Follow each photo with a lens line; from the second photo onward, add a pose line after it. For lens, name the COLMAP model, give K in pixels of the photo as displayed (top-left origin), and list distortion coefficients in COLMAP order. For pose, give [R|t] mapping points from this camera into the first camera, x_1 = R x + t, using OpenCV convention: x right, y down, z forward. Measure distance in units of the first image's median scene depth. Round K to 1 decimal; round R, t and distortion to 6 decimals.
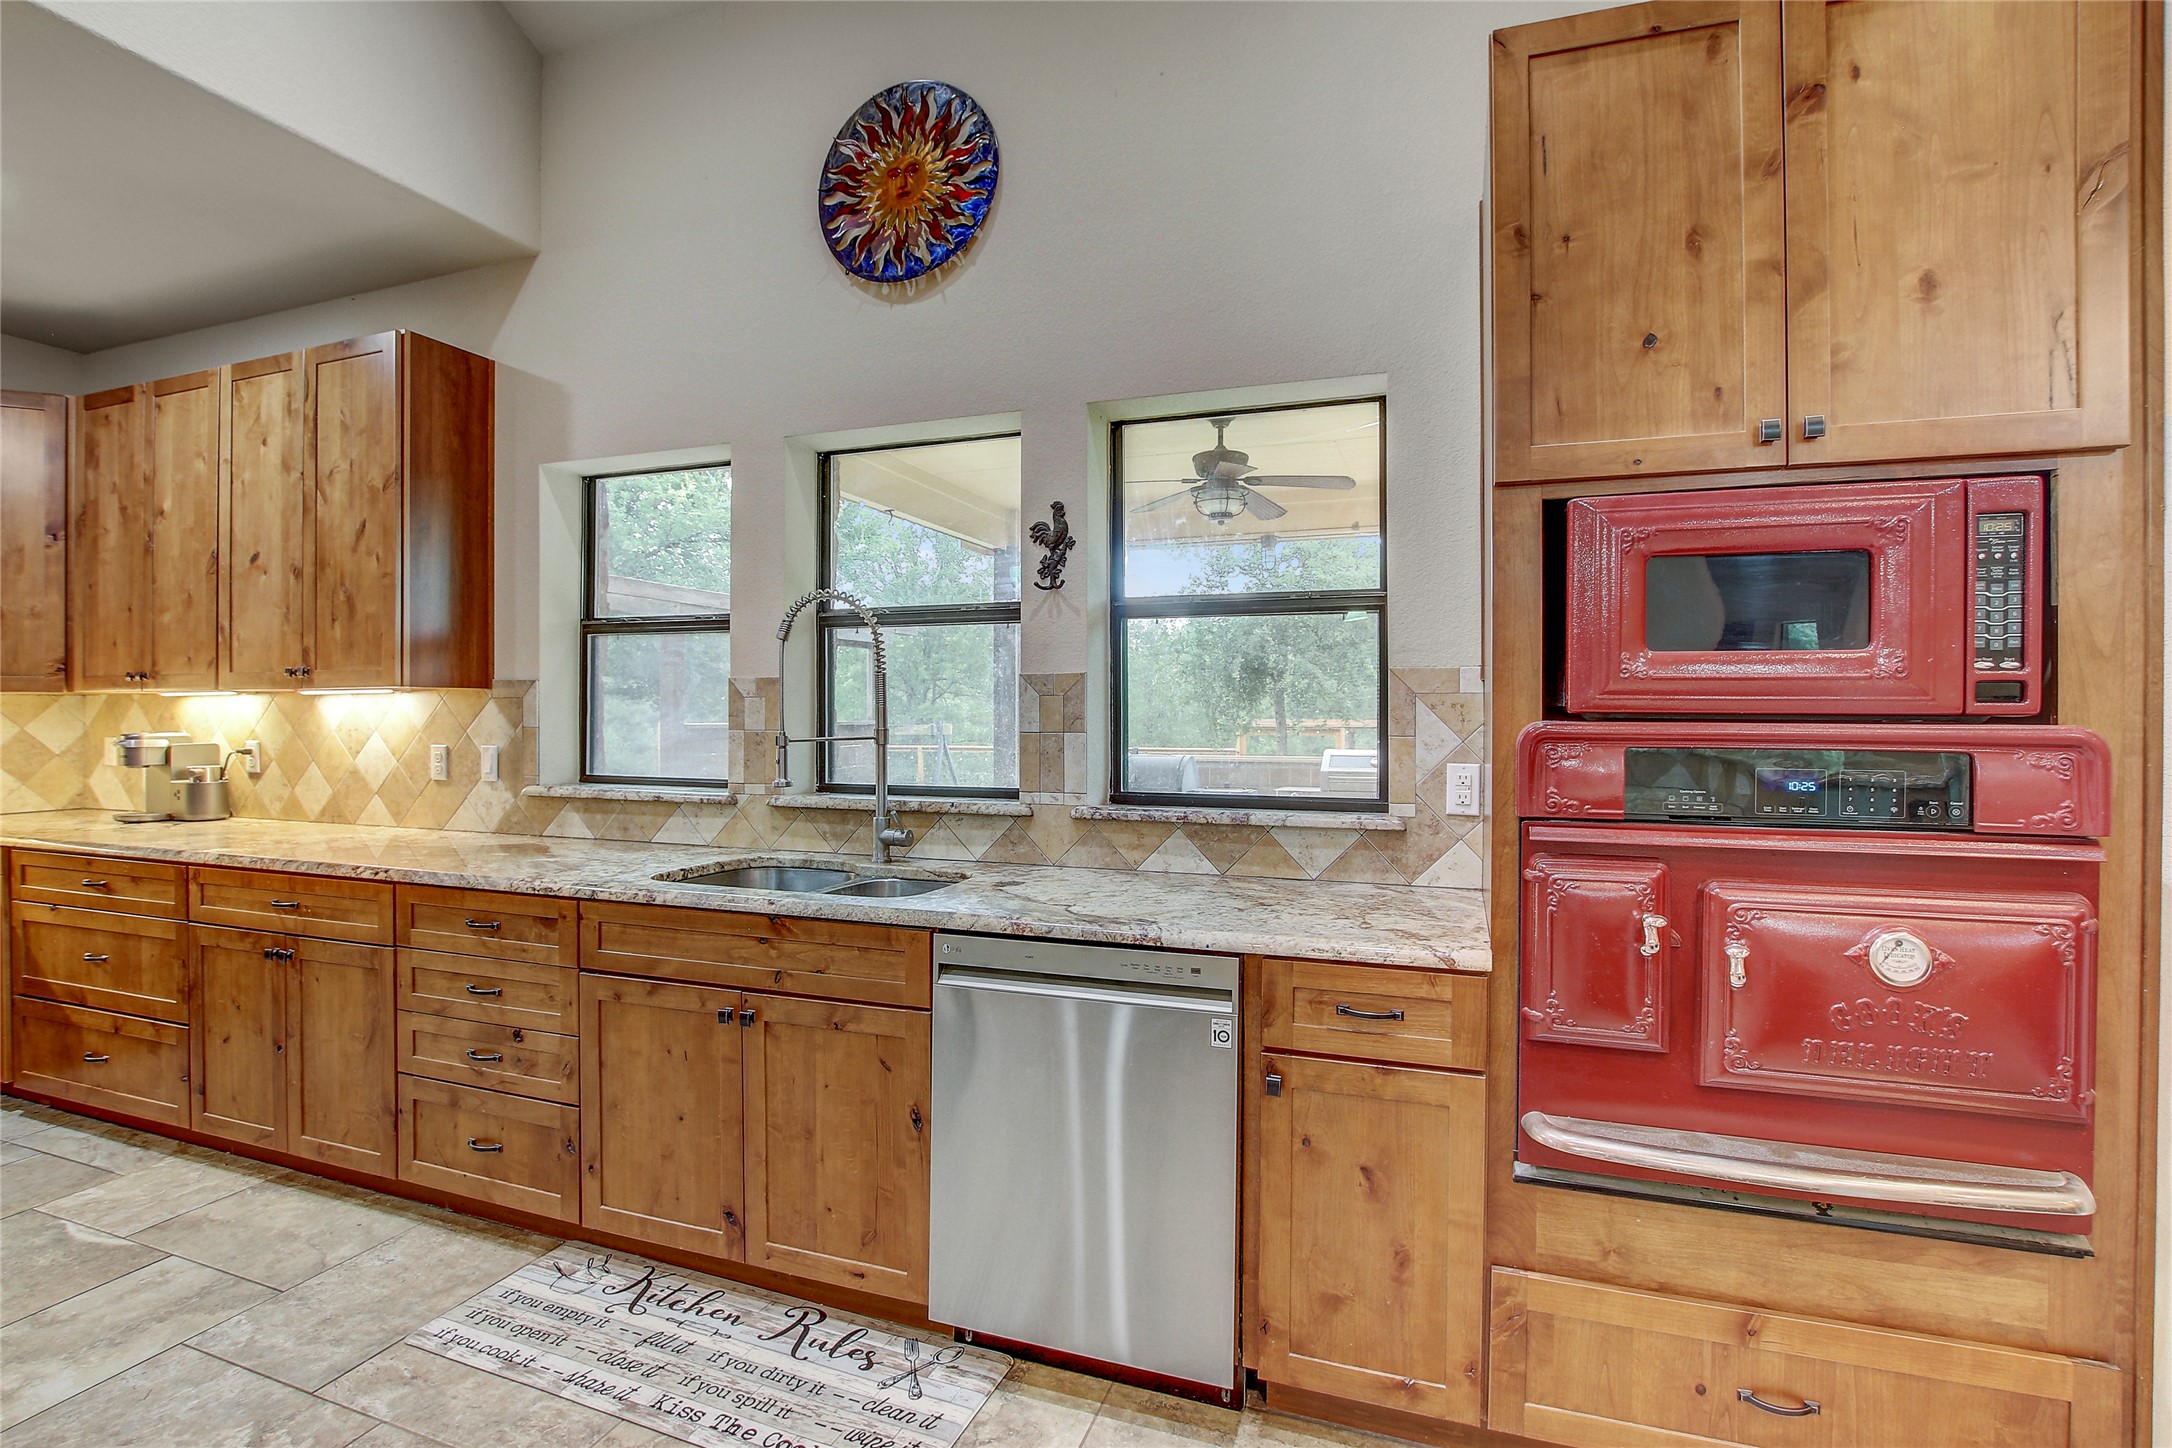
lens RADIAL K [[1003.5, 0, 1076.3], [0, 1003.5, 715.6], [0, 0, 1]] dist [-0.037353, 0.006491]
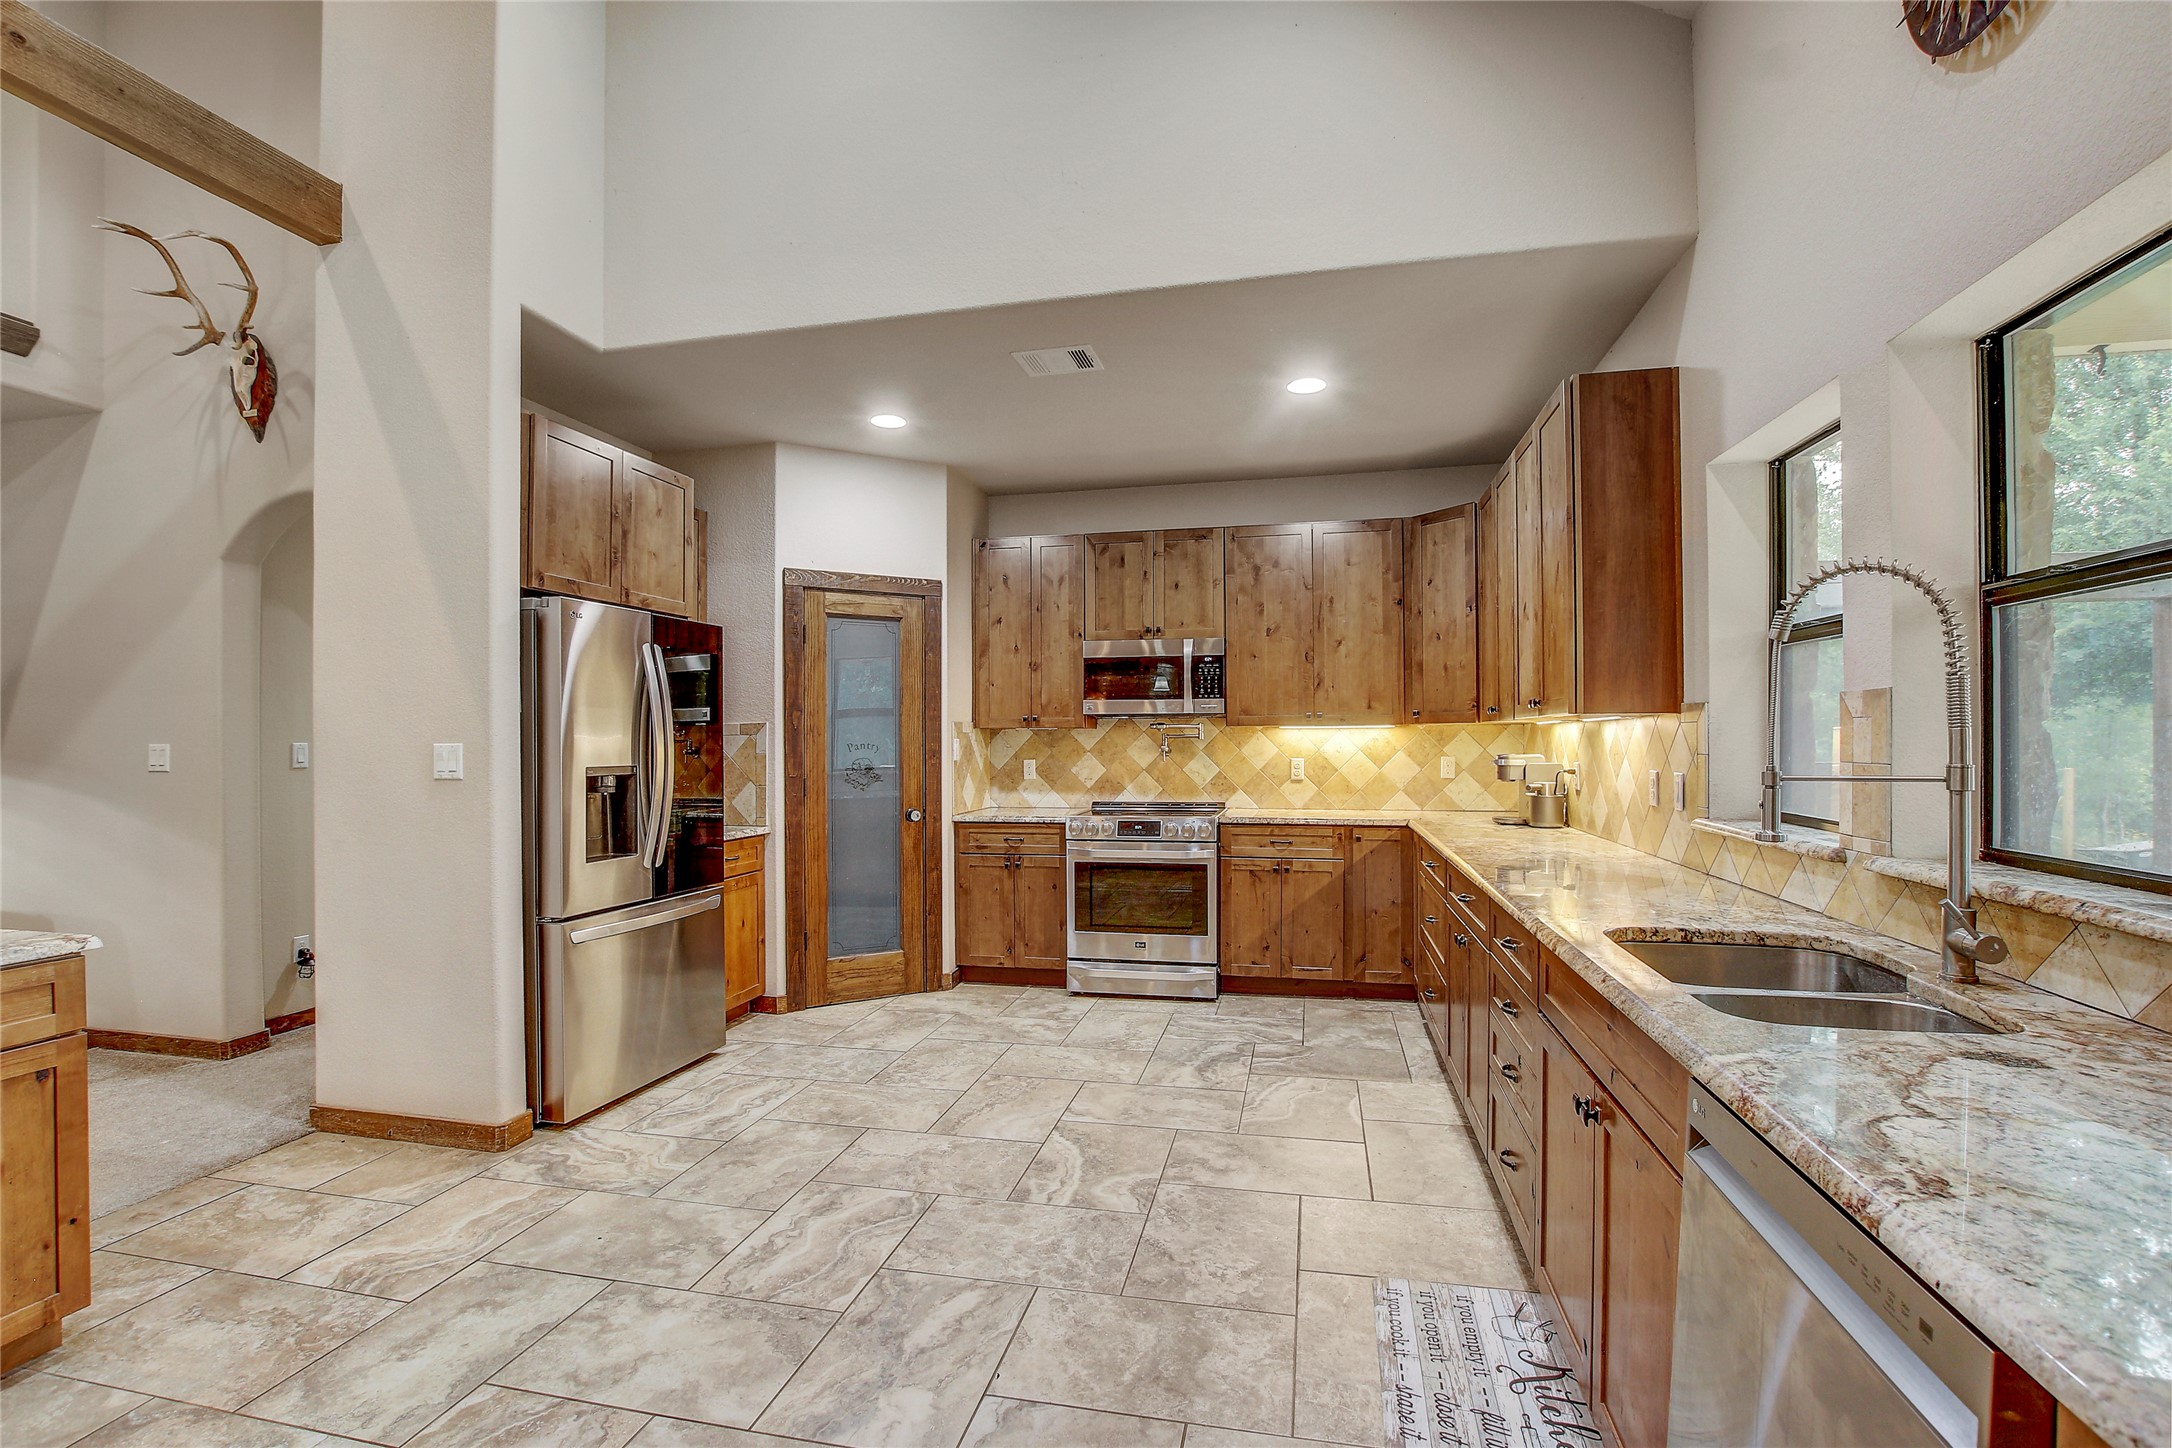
lens RADIAL K [[1003.5, 0, 1093.5], [0, 1003.5, 736.4], [0, 0, 1]] dist [-0.037353, 0.006491]
pose [[0.129675, -0.002411, -0.991554, 0.341644], [0.001736, 0.999996, -0.002204, -0.004469], [0.991555, -0.001436, 0.129678, 0.397475]]
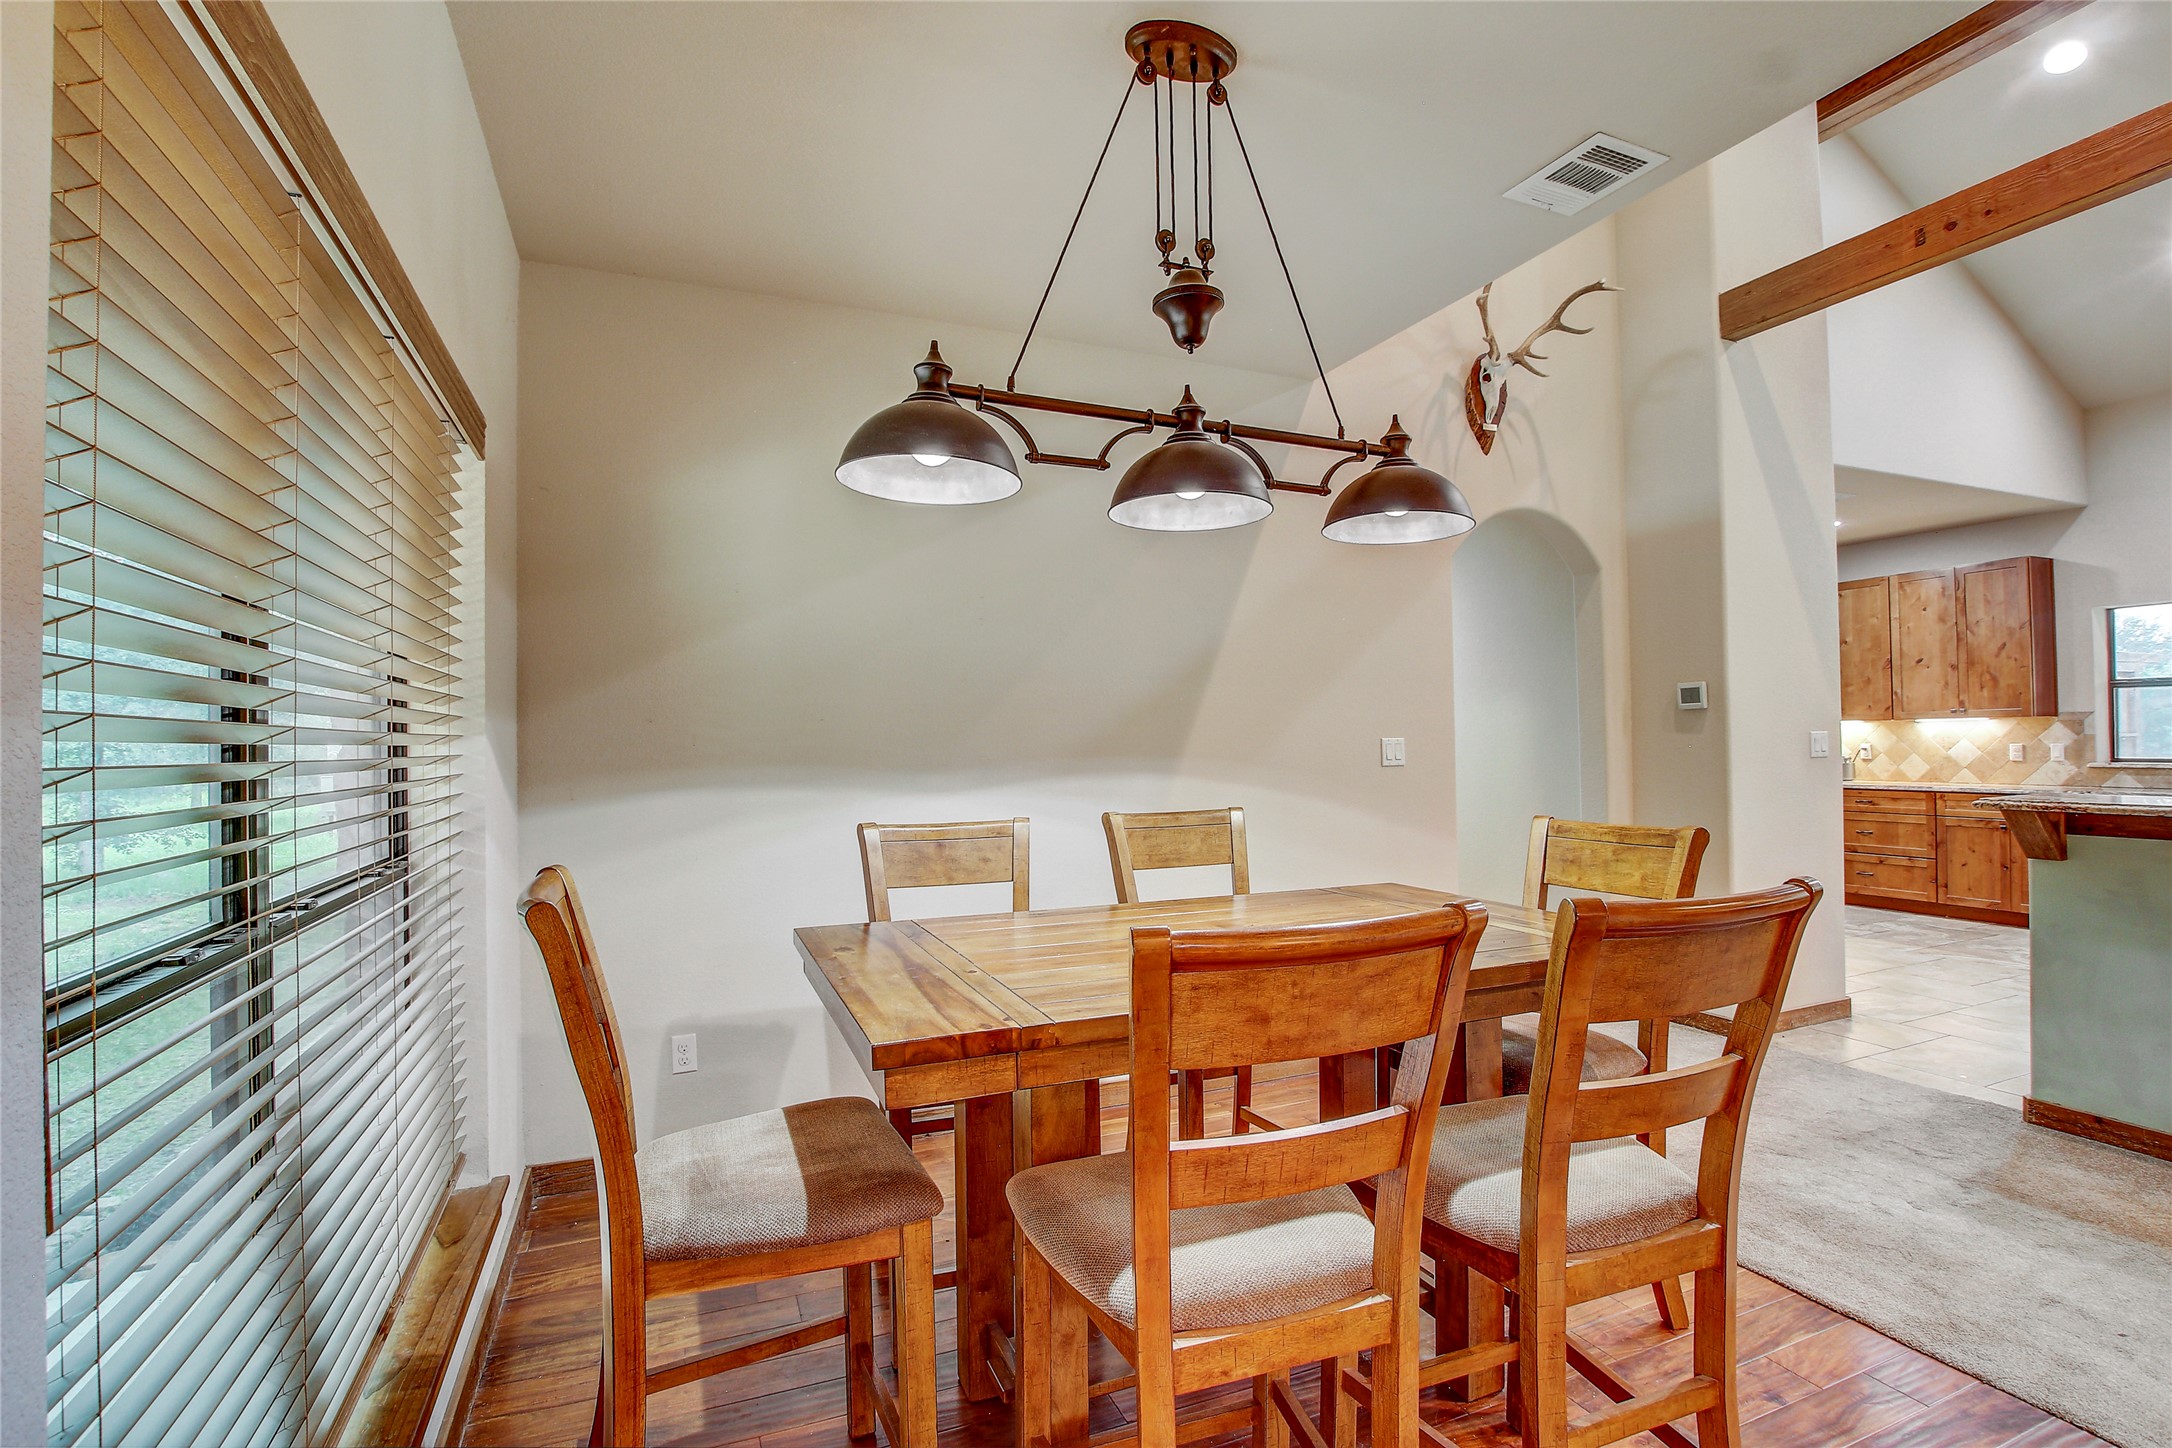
lens RADIAL K [[1003.5, 0, 1088.9], [0, 1003.5, 722.7], [0, 0, 1]] dist [-0.037353, 0.006491]
pose [[0.676589, -0.021119, -0.736058, -0.573271], [0.009748, 0.999758, -0.019724, 0.007915], [0.736297, 0.006170, 0.676631, -2.325825]]
